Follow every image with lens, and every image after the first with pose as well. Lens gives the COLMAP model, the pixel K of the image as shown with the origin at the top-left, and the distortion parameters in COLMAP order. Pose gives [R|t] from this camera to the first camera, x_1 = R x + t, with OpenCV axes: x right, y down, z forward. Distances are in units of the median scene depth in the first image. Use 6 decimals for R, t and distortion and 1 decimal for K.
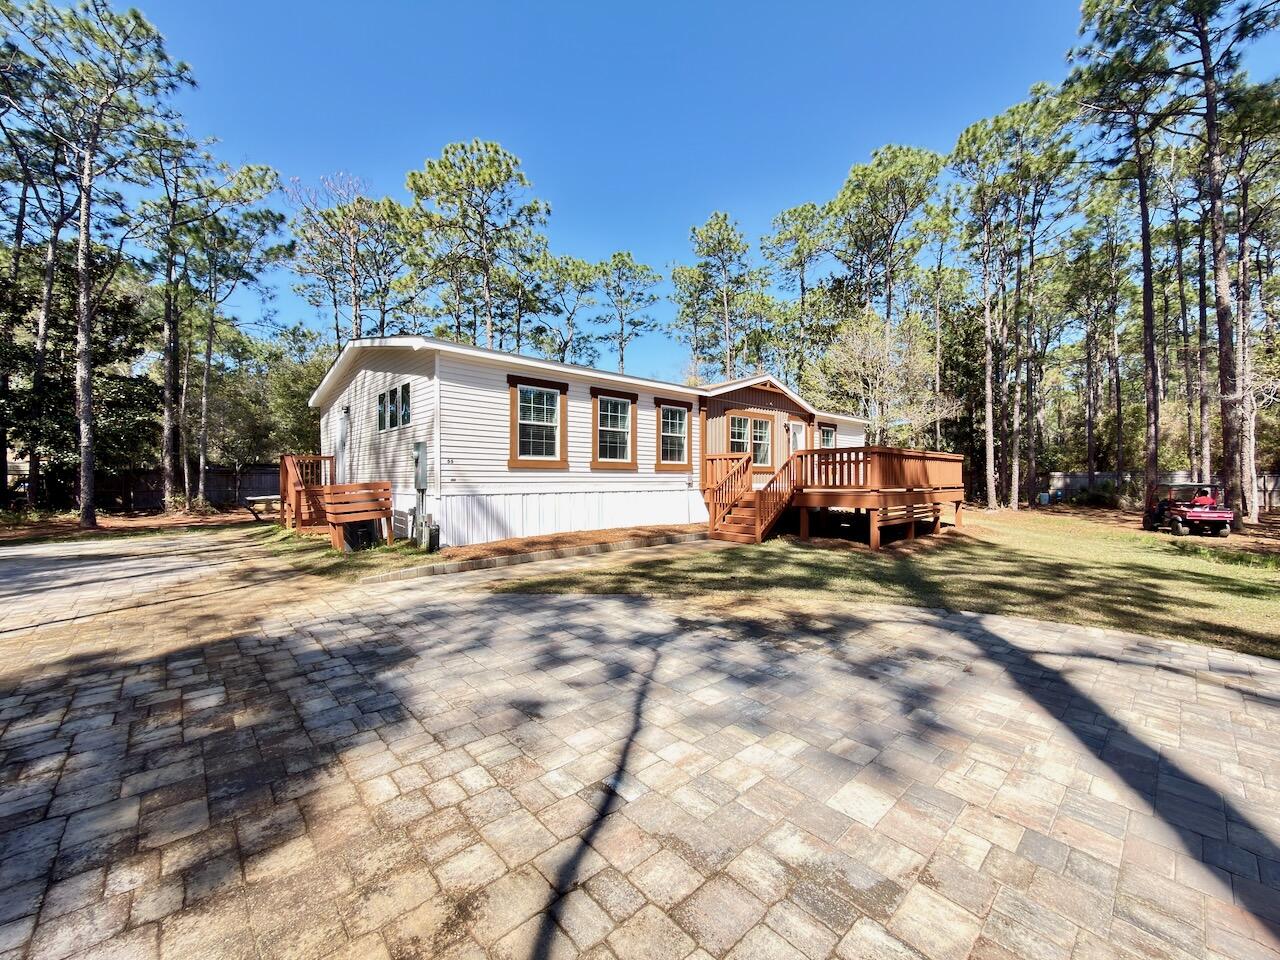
lens RADIAL K [[513.2, 0, 643.7], [0, 513.2, 482.6], [0, 0, 1]] dist [-0.000281, -0.000307]
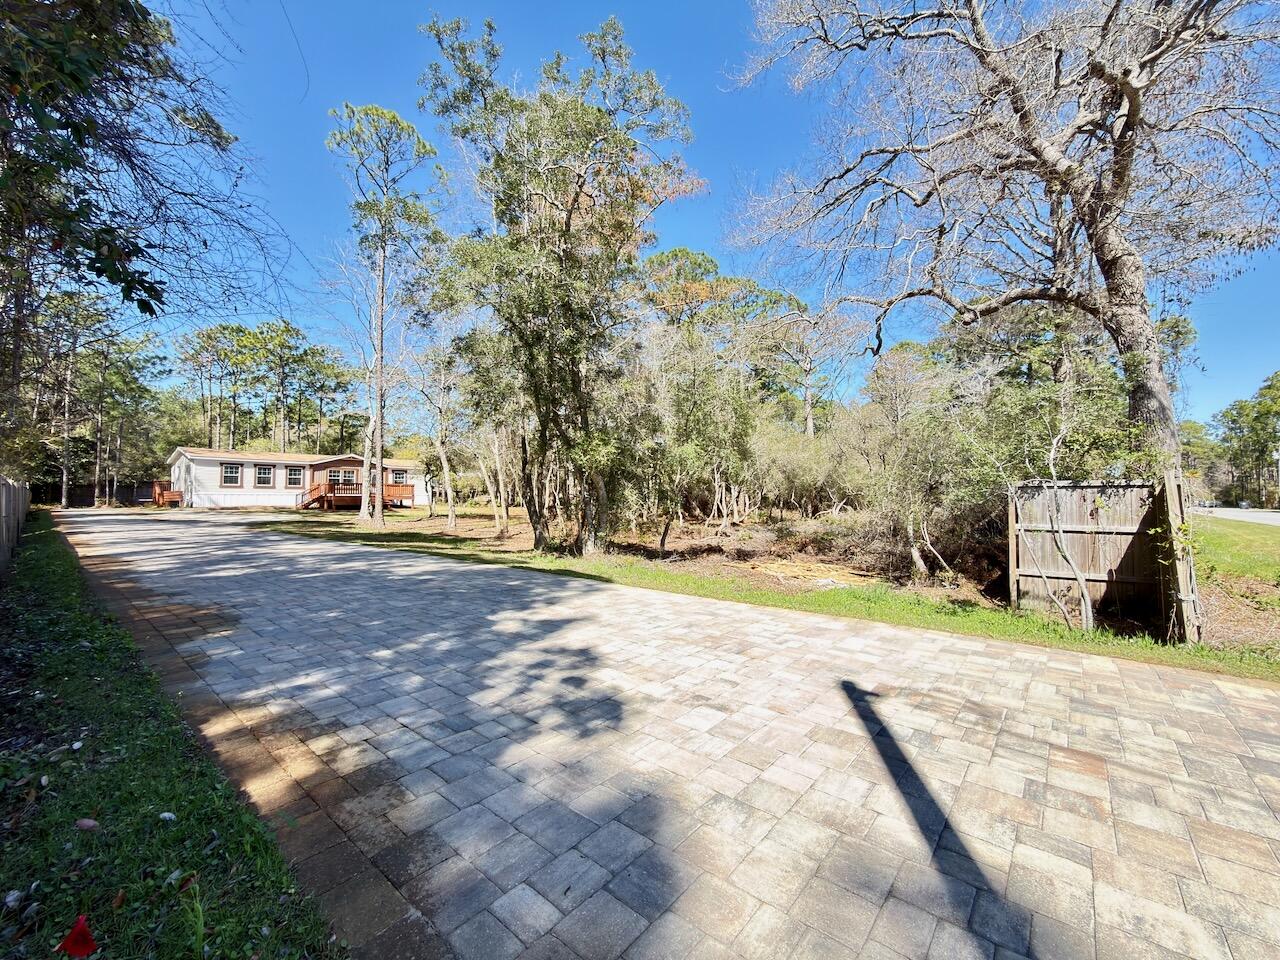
lens RADIAL K [[513.1, 0, 642.1], [0, 513.1, 481.3], [0, 0, 1]] dist [-0.000889, 0.000110]
pose [[0.992380, 0.013743, 0.122443, 2.472569], [-0.009091, 0.999219, -0.038467, 0.045102], [-0.122876, 0.037061, 0.991730, -3.267987]]
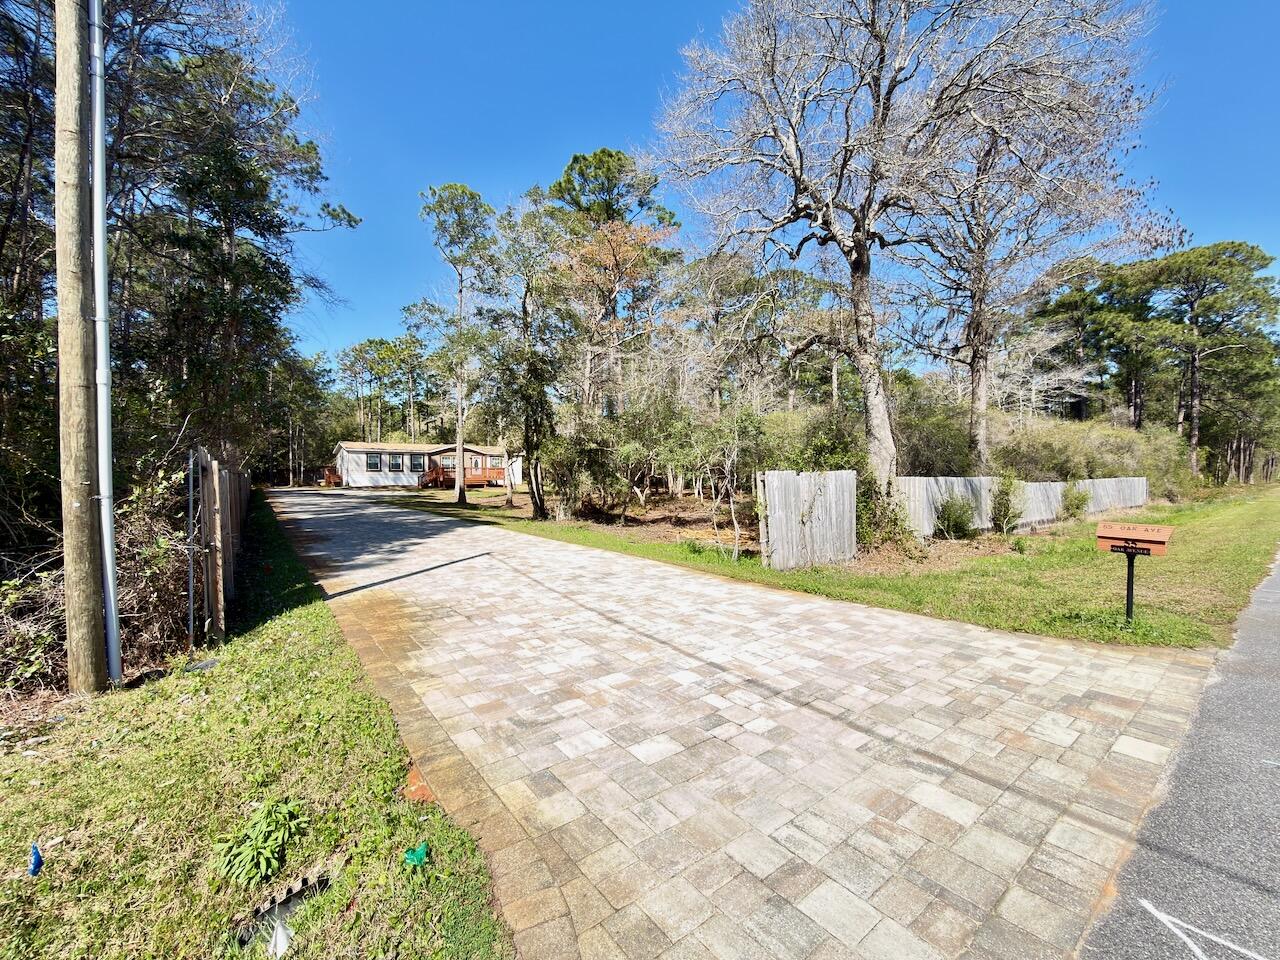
lens RADIAL K [[509.0, 0, 643.4], [0, 509.0, 481.7], [0, 0, 1]] dist [0.001249, -0.000722]
pose [[0.995768, 0.006777, -0.091655, 3.052374], [-0.006006, 0.999944, 0.008692, 0.013759], [0.091708, -0.008105, 0.995753, -3.907916]]
